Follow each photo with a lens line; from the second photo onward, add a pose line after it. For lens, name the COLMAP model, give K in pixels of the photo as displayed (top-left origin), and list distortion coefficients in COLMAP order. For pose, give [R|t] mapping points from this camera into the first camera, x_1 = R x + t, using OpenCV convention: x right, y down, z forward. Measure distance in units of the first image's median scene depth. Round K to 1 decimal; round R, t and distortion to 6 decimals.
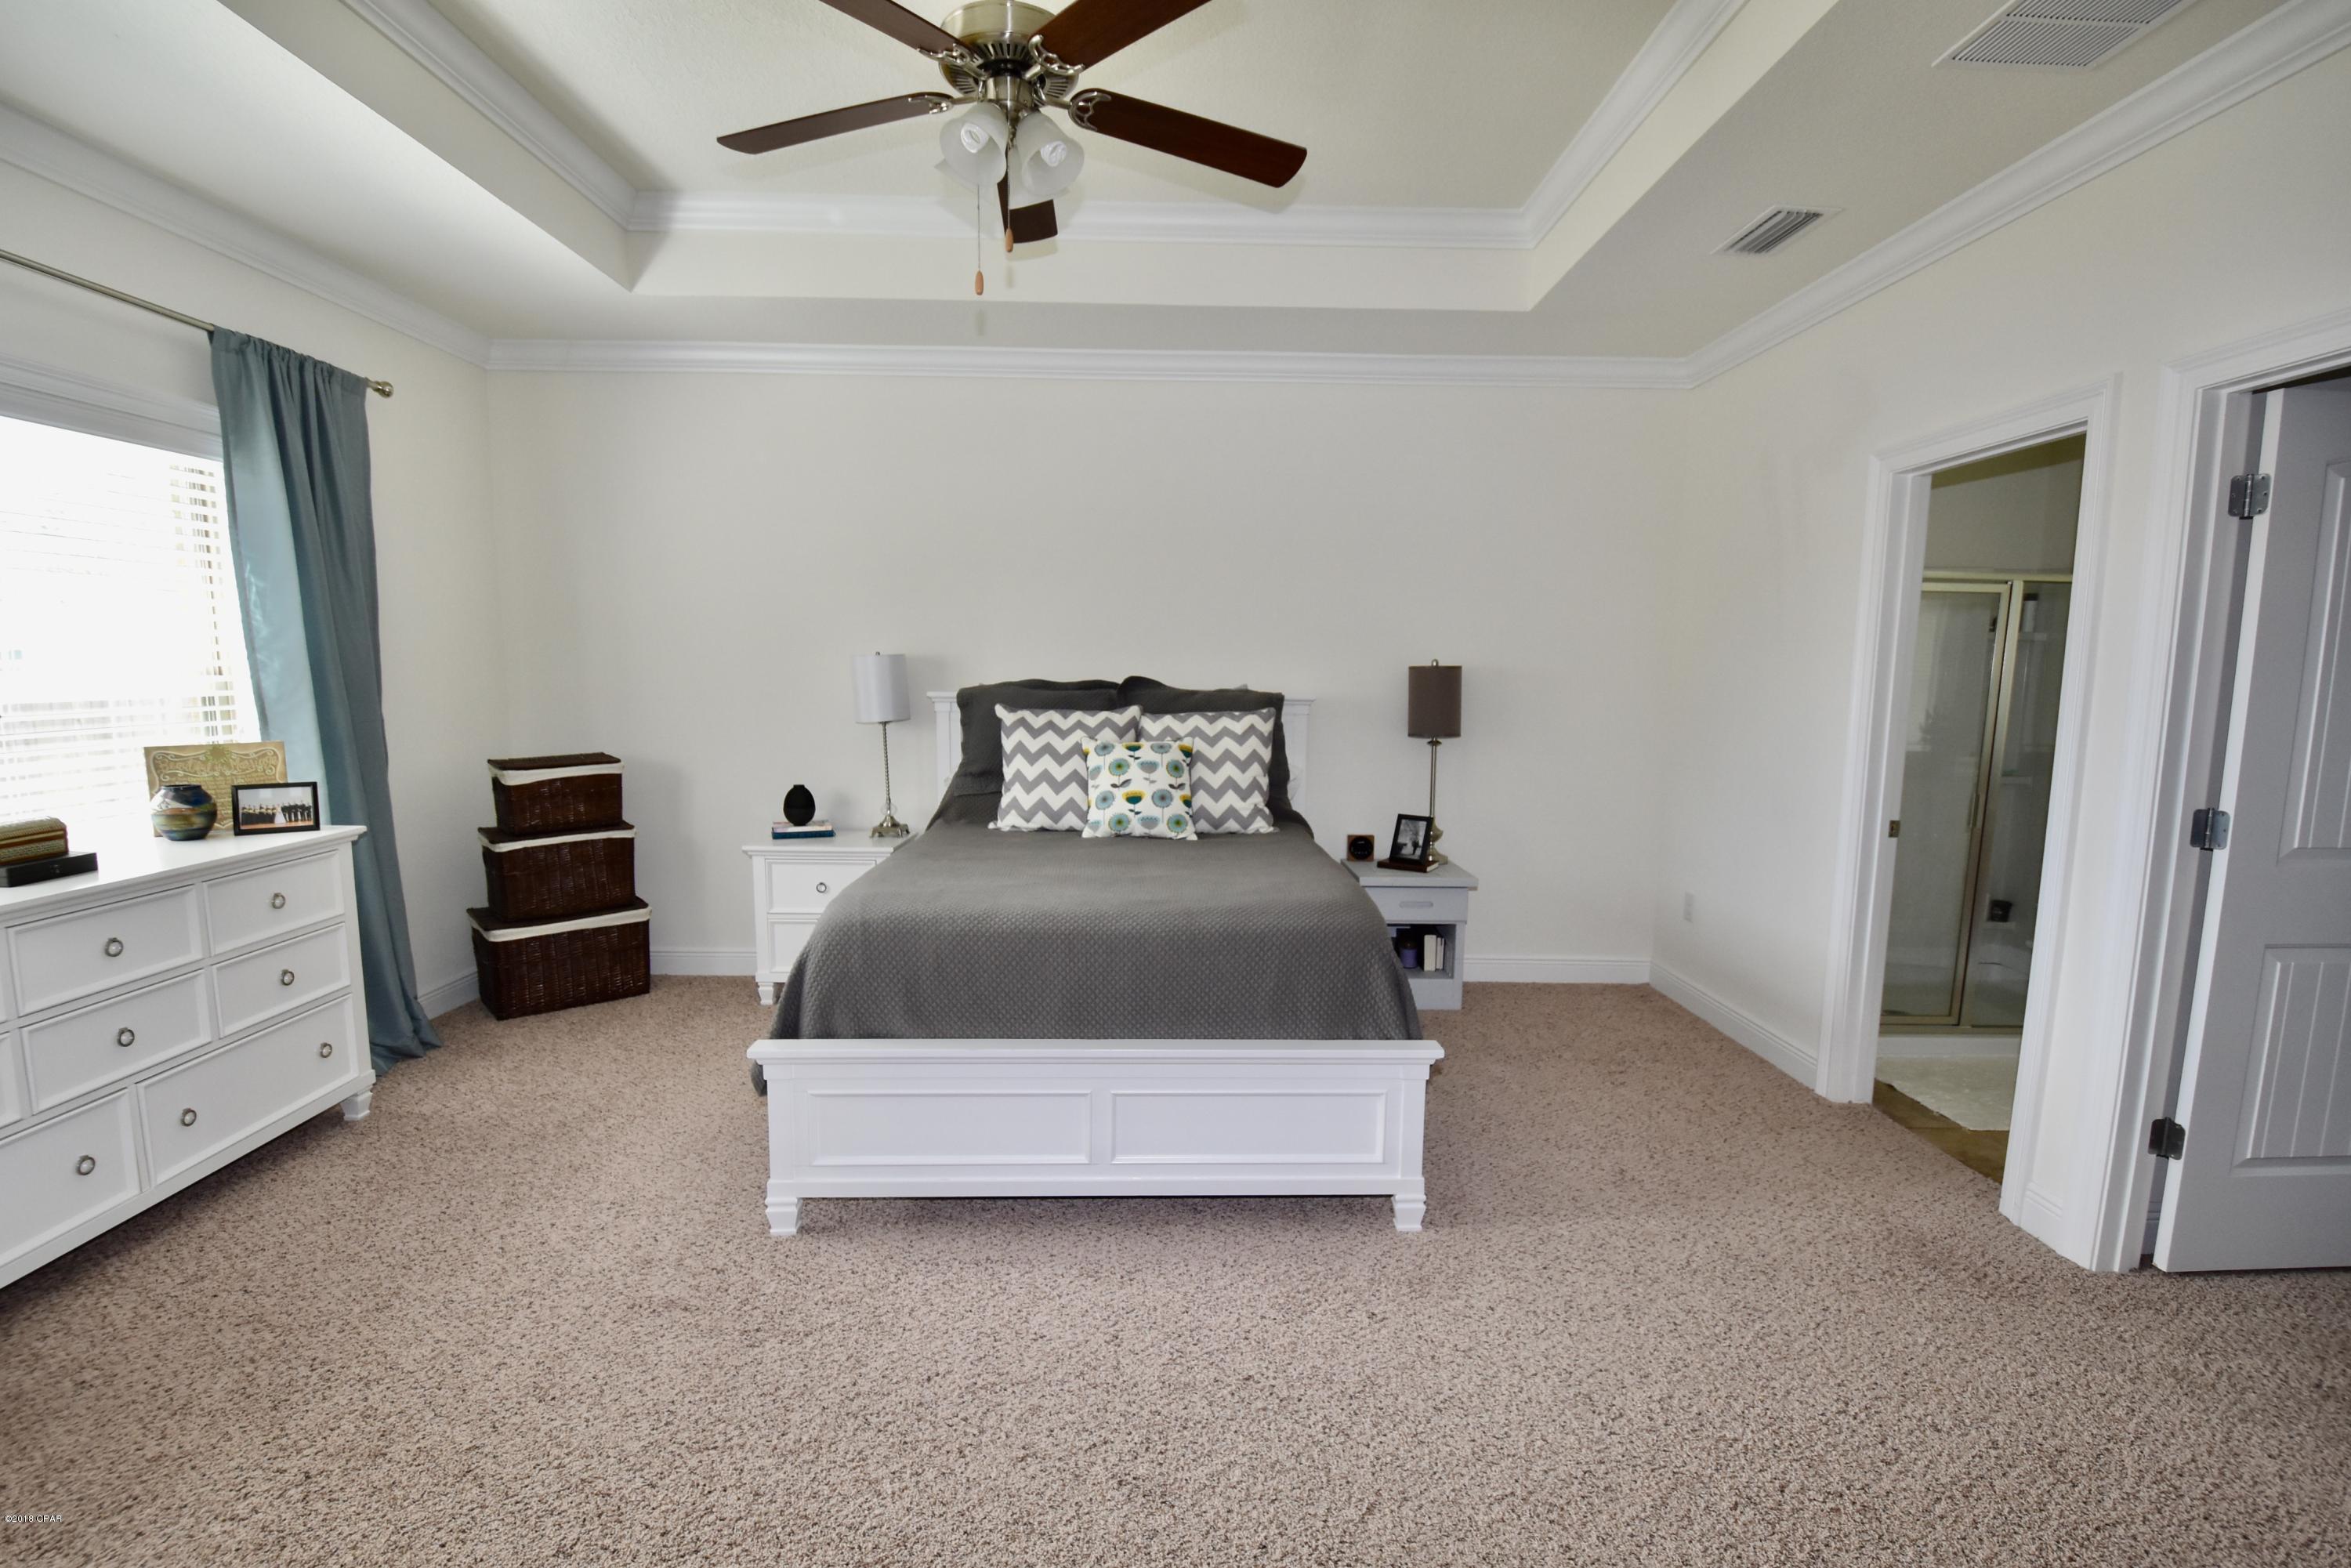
lens RADIAL K [[1032.3, 0, 1176.2], [0, 1032.3, 796.3], [0, 0, 1]] dist [0.015666, -0.023315]
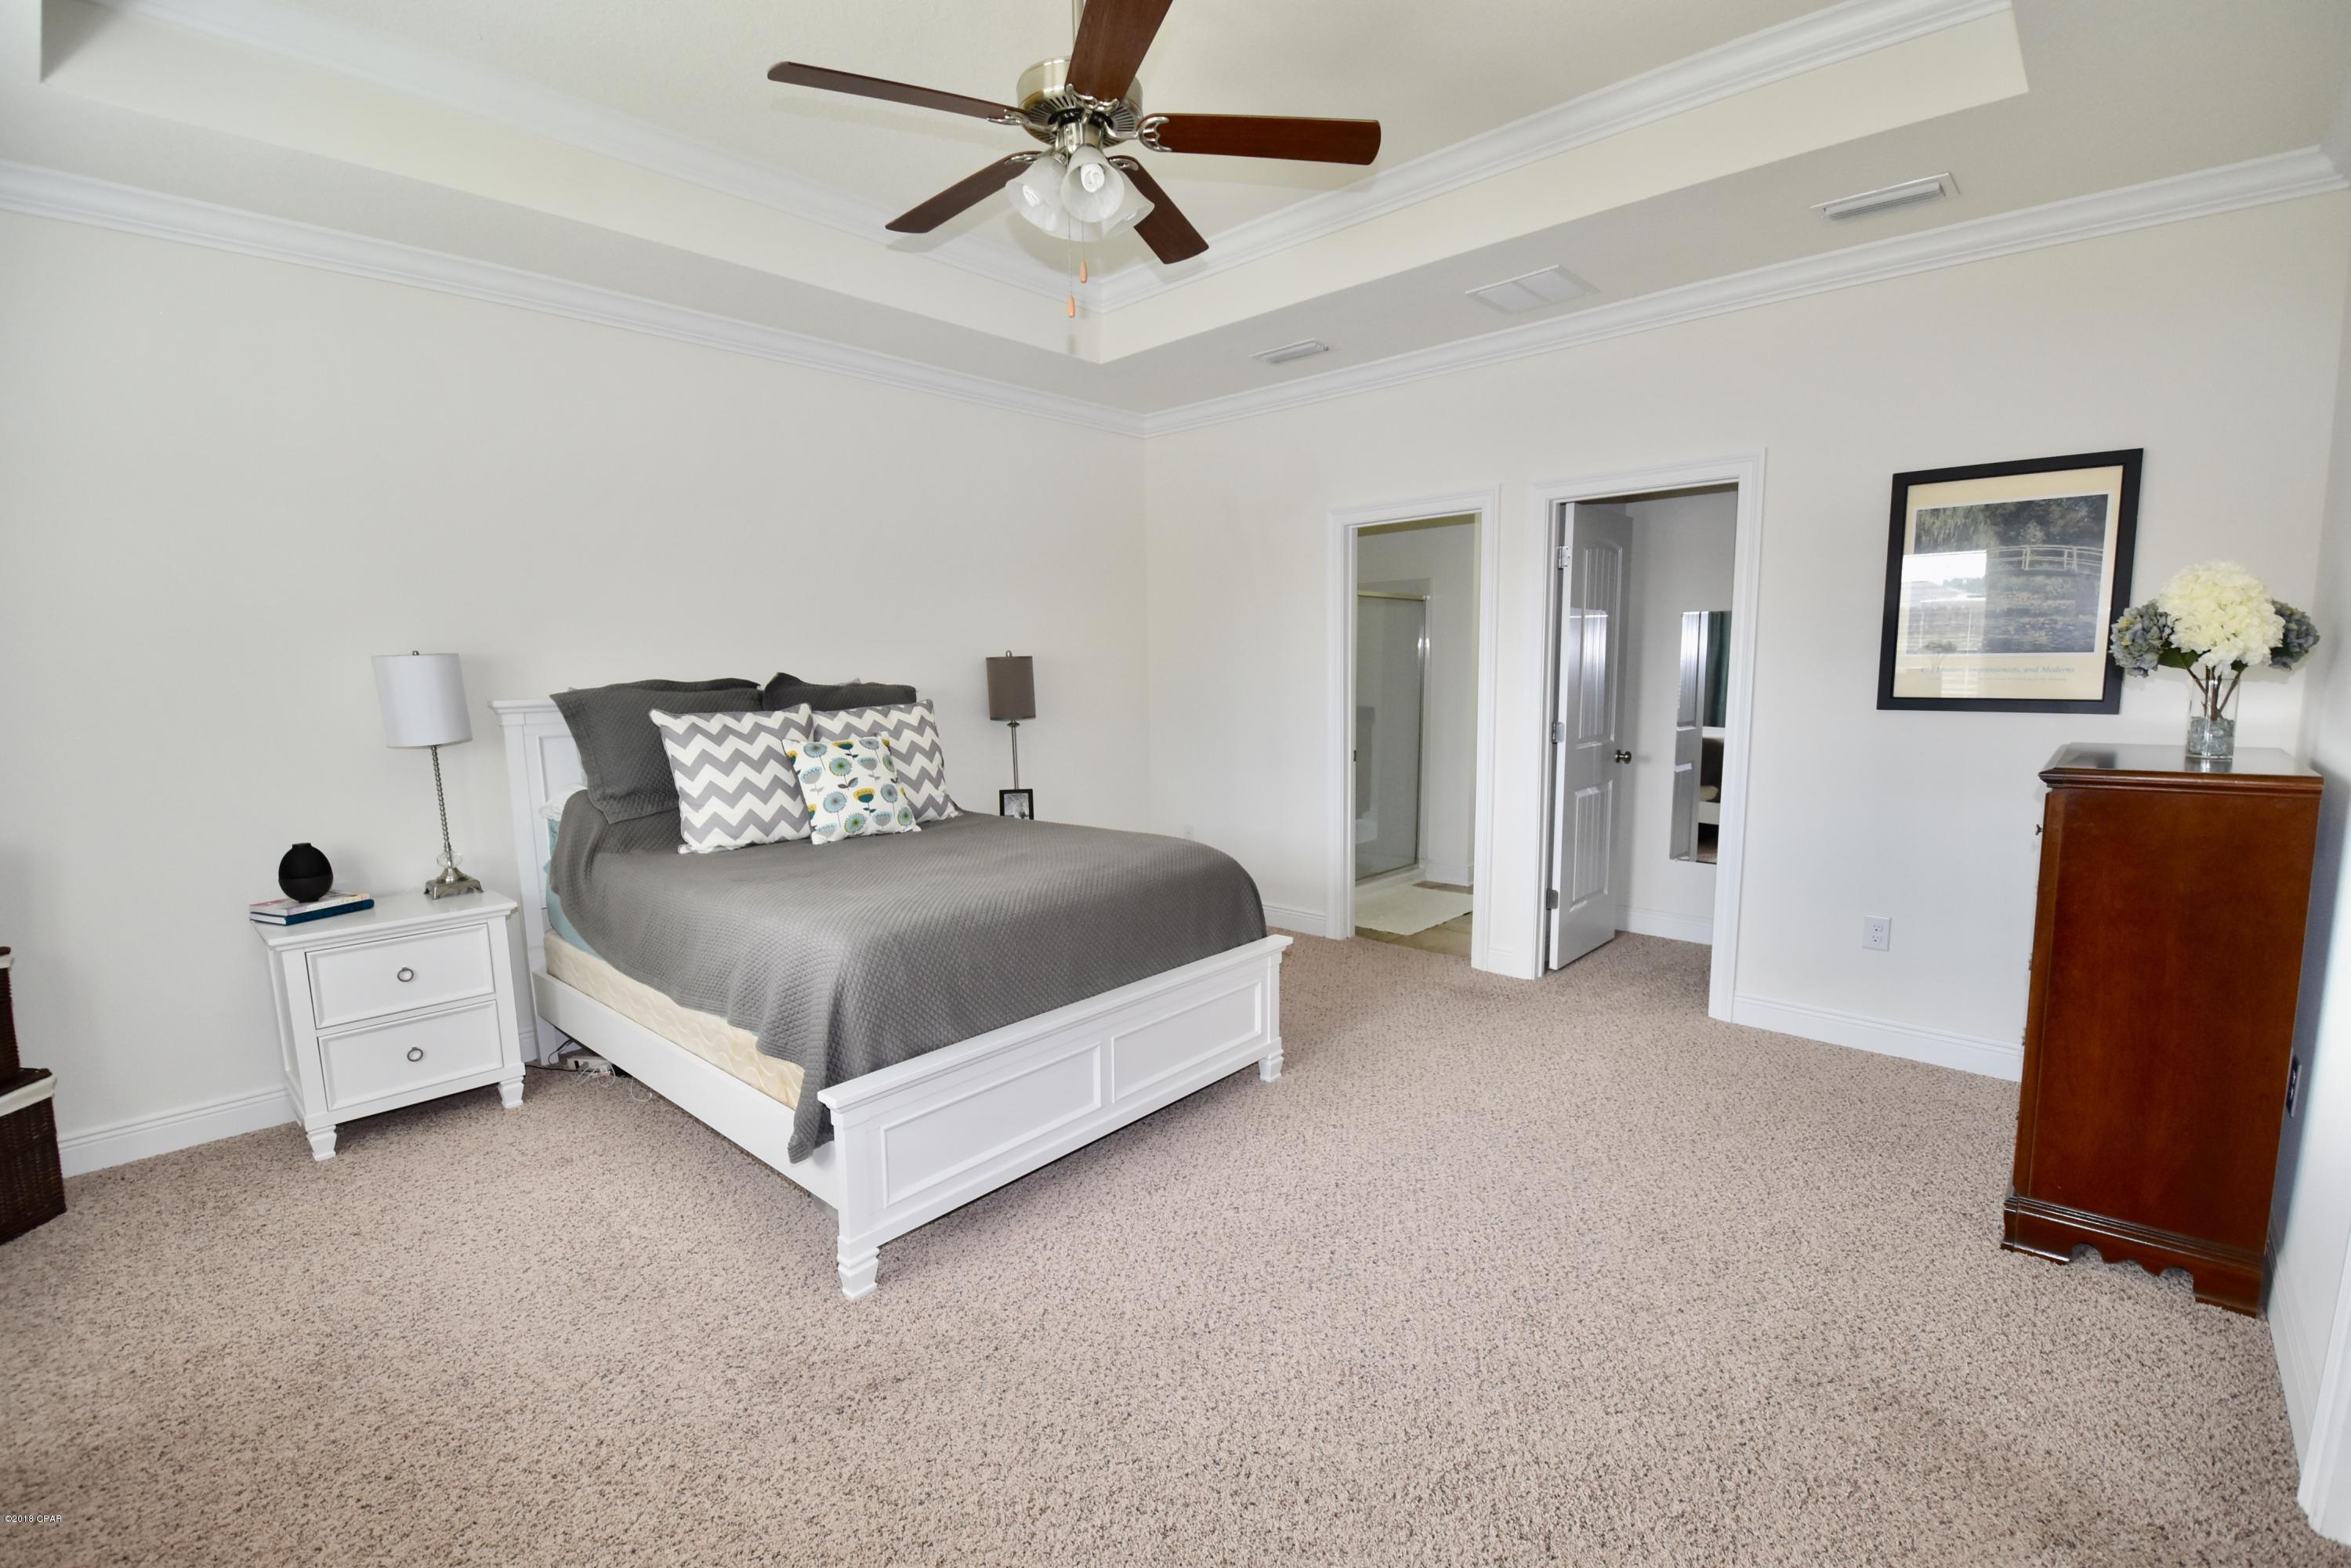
lens RADIAL K [[1032.3, 0, 1176.2], [0, 1032.3, 796.3], [0, 0, 1]] dist [0.015666, -0.023315]
pose [[0.684749, -0.114626, 0.719708, -0.544065], [0.107803, 0.992620, 0.055525, -0.020950], [-0.720762, 0.039566, 0.692053, 0.110837]]
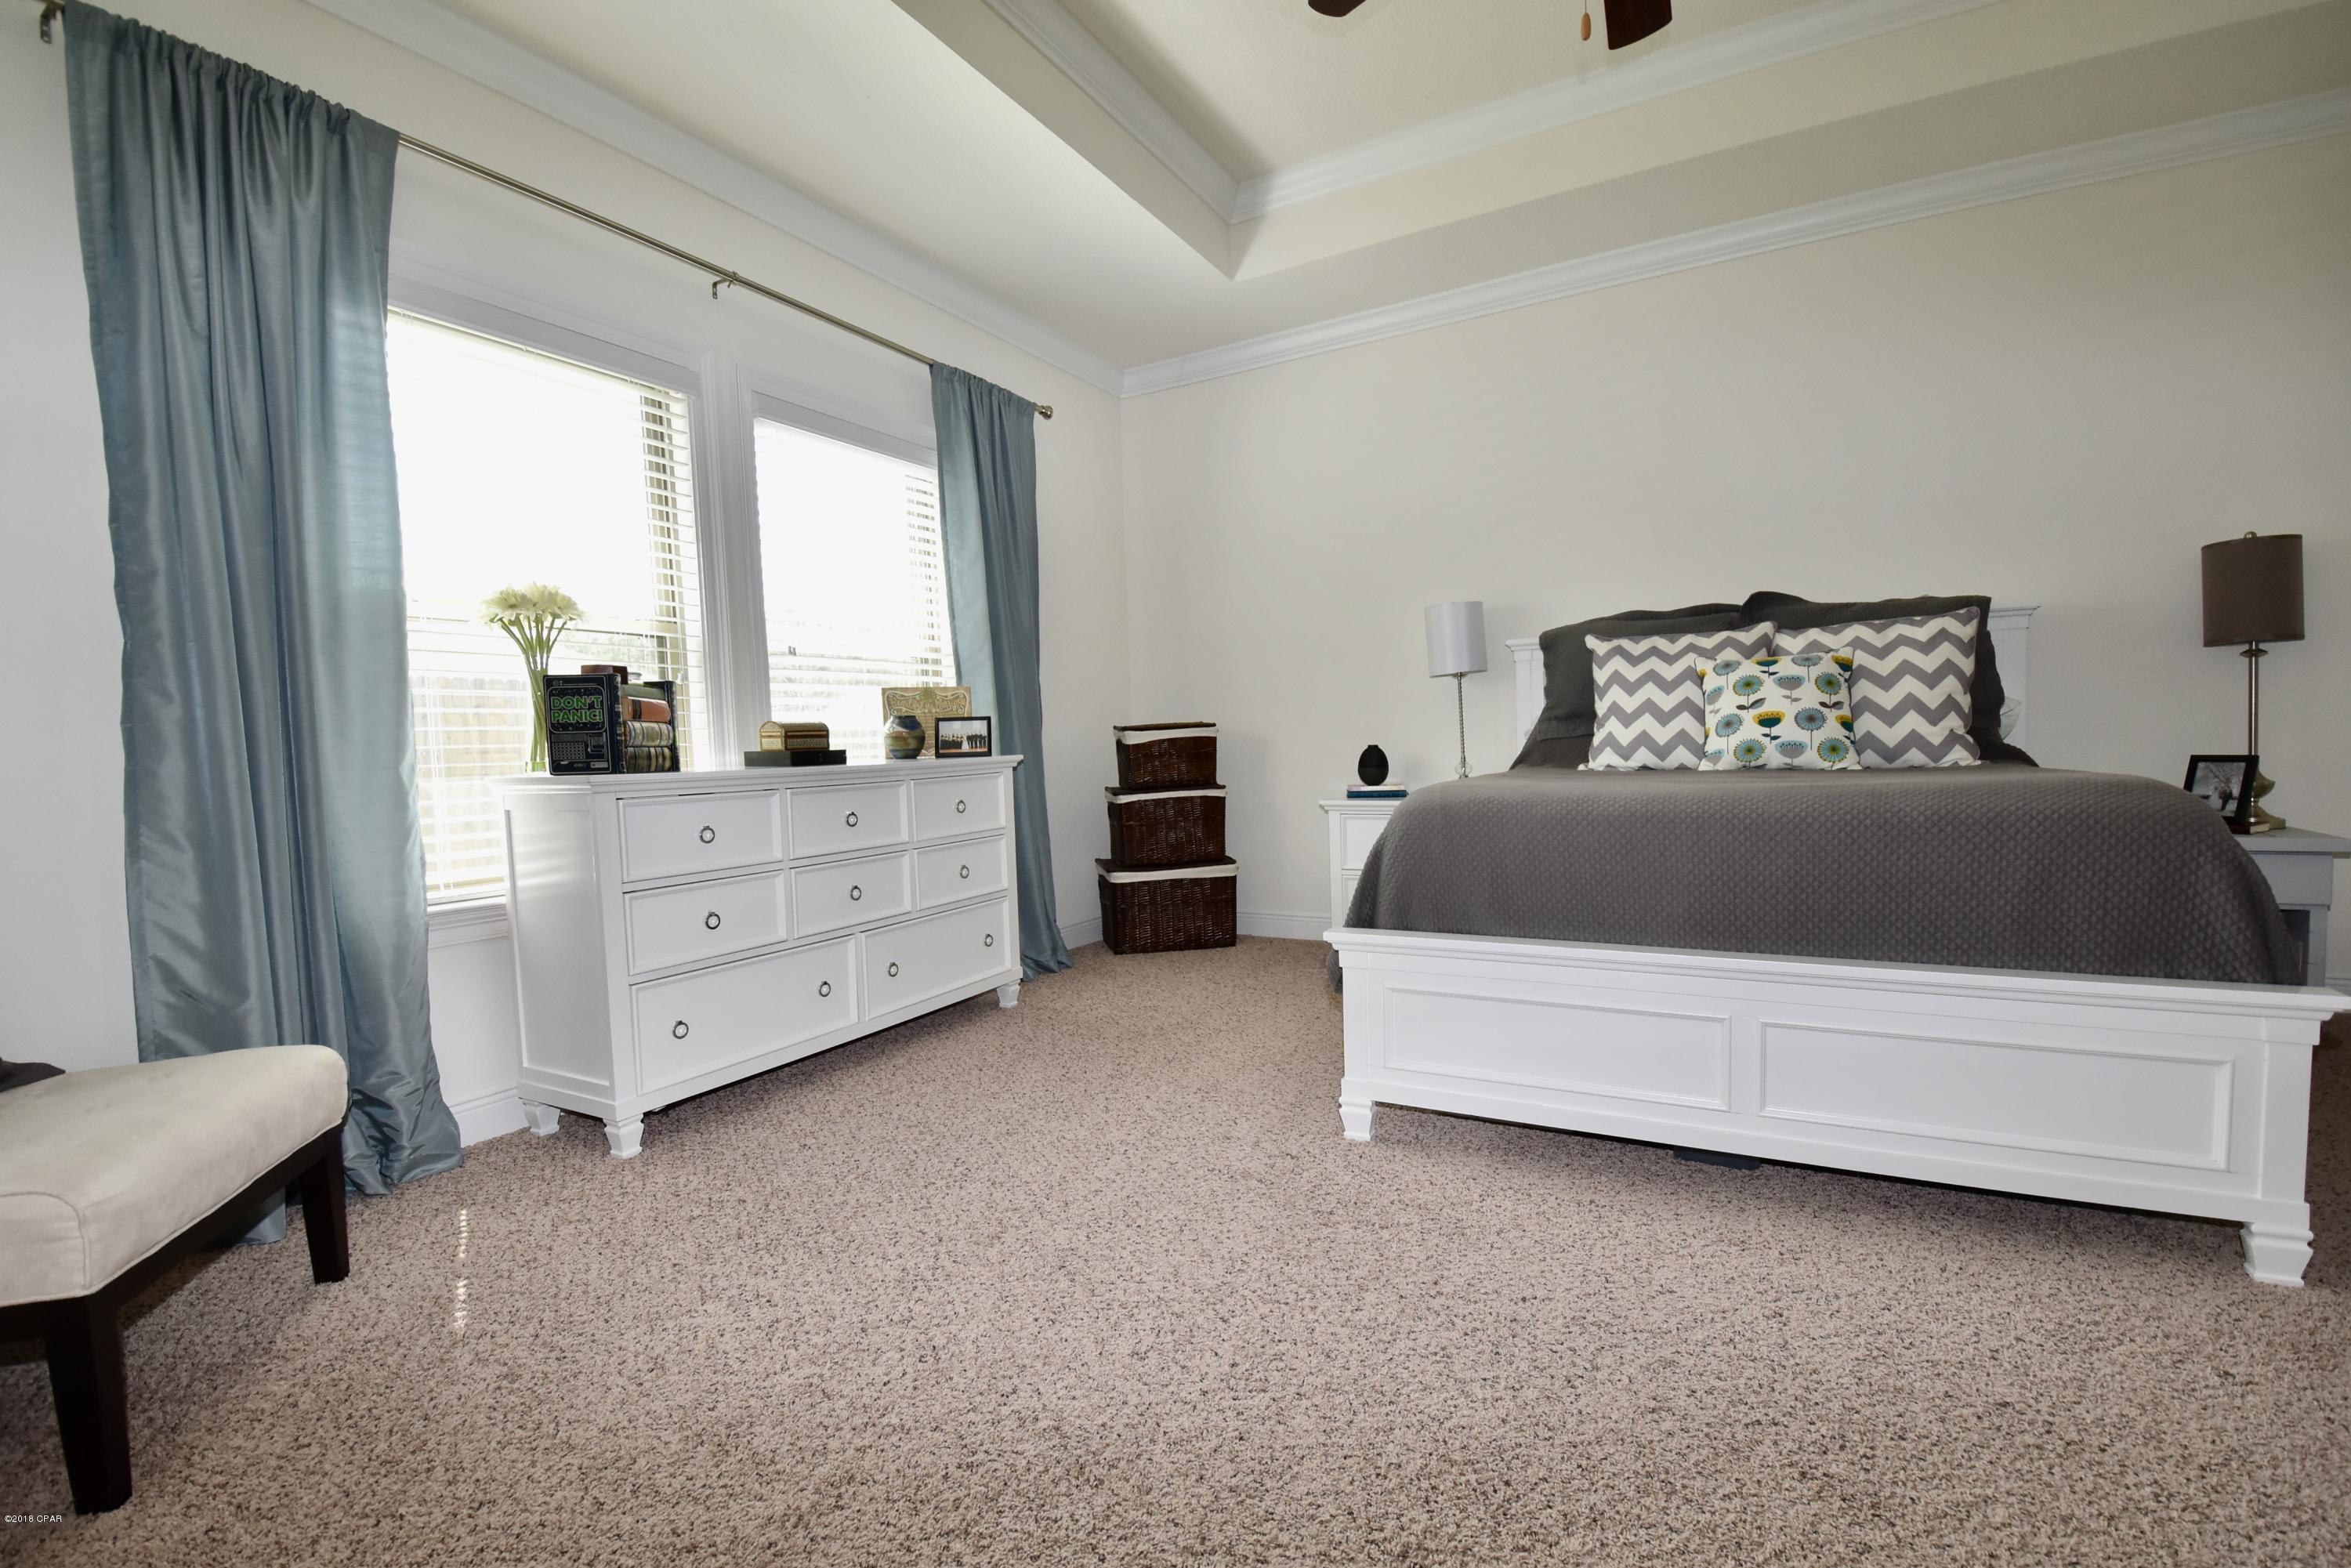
lens RADIAL K [[1032.3, 0, 1176.2], [0, 1032.3, 796.3], [0, 0, 1]] dist [0.015666, -0.023315]
pose [[0.860795, -0.010487, -0.508844, -0.028898], [-0.020855, 0.998221, -0.055852, 0.116649], [0.508525, 0.058689, 0.859045, 0.066945]]
